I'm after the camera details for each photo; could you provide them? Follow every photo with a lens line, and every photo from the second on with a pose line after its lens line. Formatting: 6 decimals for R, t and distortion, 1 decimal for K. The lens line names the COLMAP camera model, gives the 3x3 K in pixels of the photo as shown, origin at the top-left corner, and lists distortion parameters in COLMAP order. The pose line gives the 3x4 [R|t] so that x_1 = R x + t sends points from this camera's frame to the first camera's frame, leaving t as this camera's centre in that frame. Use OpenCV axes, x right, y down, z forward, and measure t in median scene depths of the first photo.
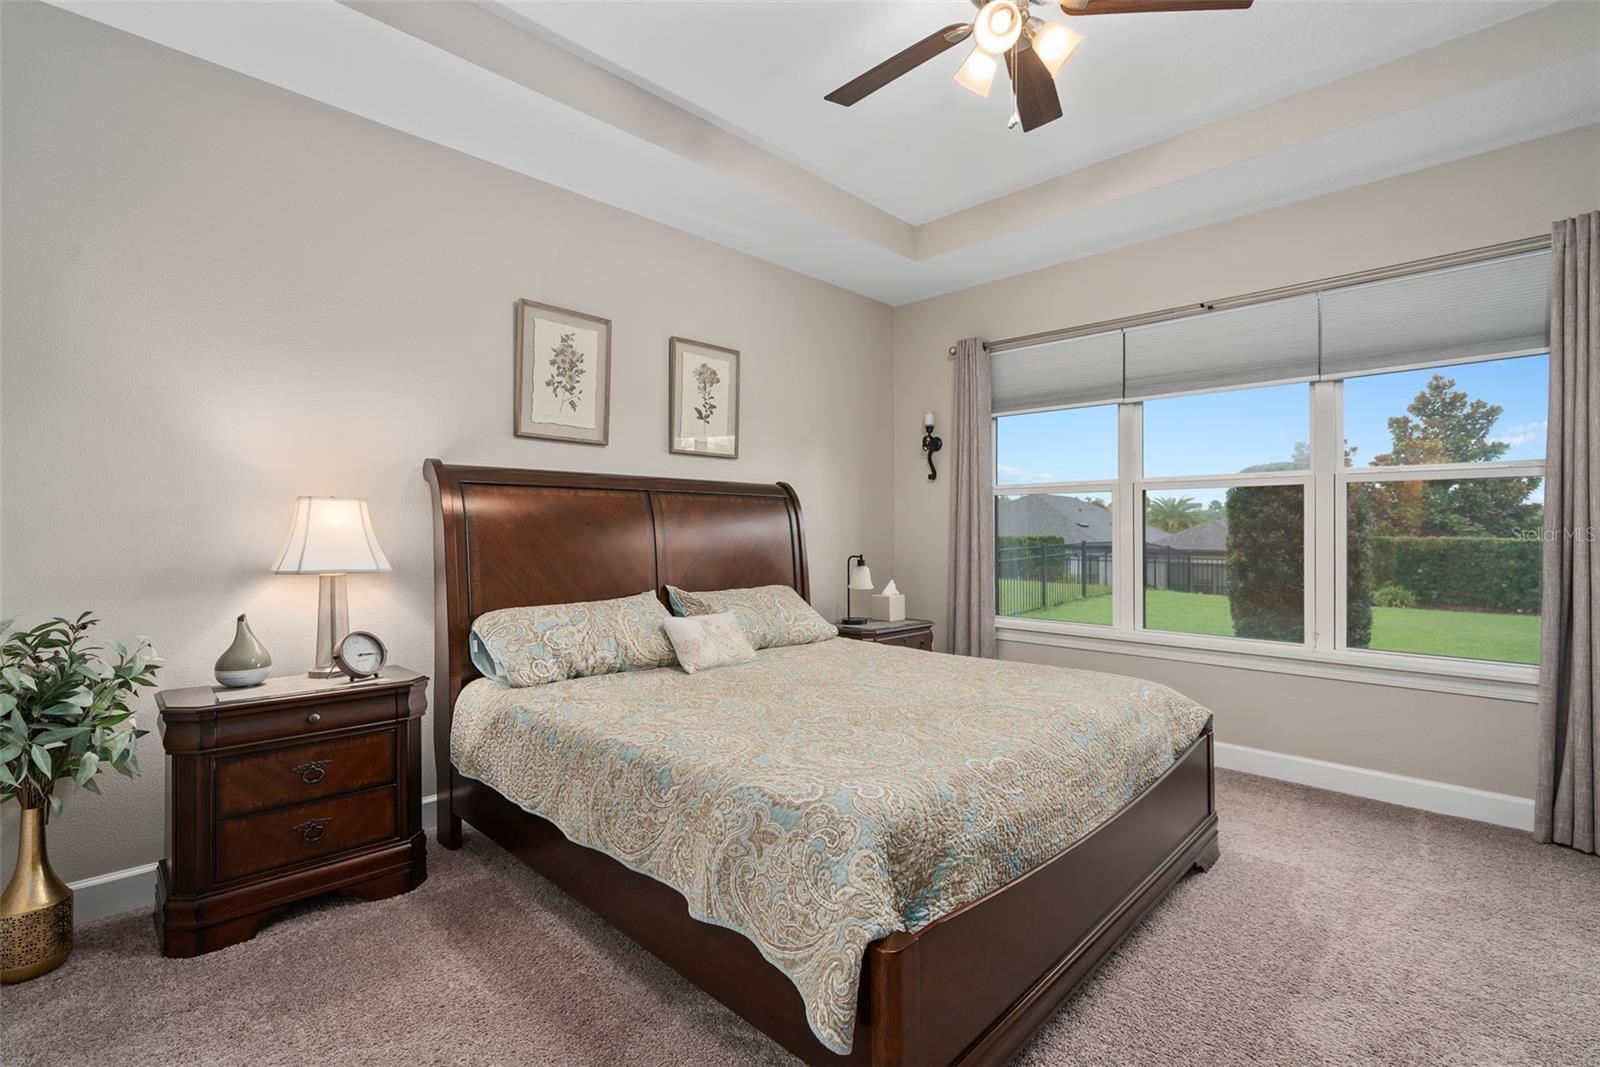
lens RADIAL K [[726.7, 0, 791.0], [0, 726.7, 531.2], [0, 0, 1]] dist [-0.002126, 0.003123]
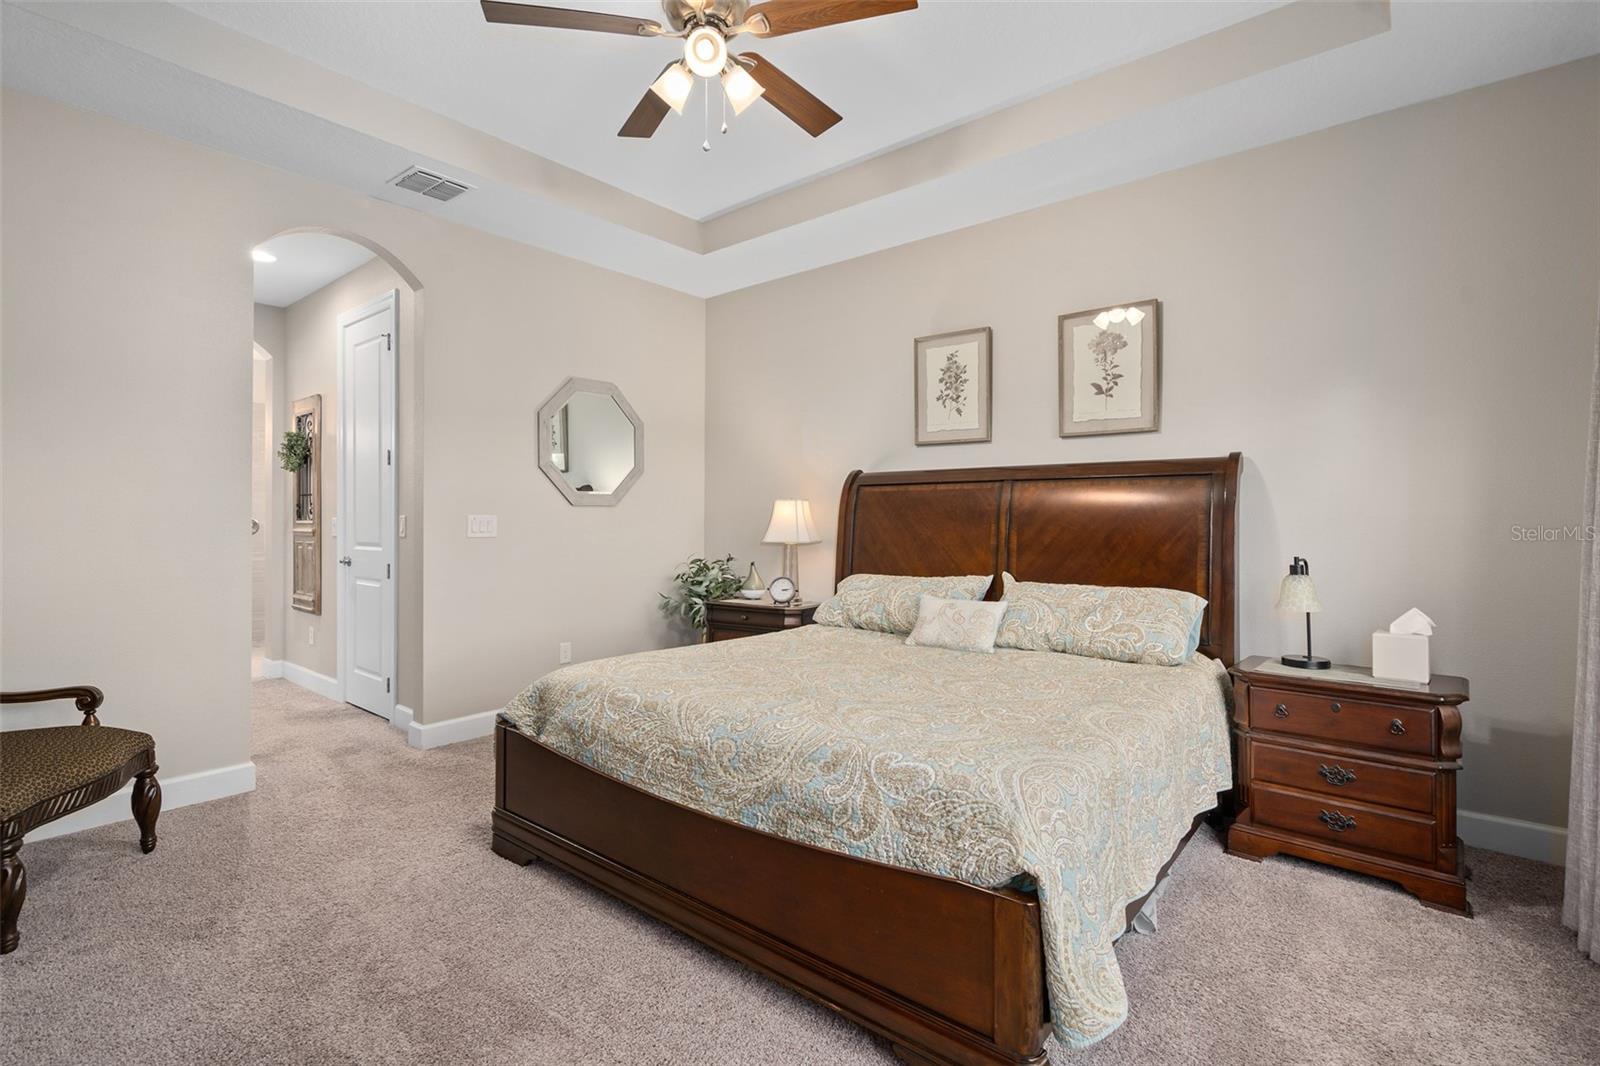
lens RADIAL K [[726.7, 0, 798.4], [0, 726.7, 528.1], [0, 0, 1]] dist [-0.002126, 0.003123]
pose [[0.122836, 0.005154, -0.992414, 0.718097], [-0.006315, 0.999970, 0.004412, 0.009057], [0.992407, 0.005725, 0.122865, 0.520563]]
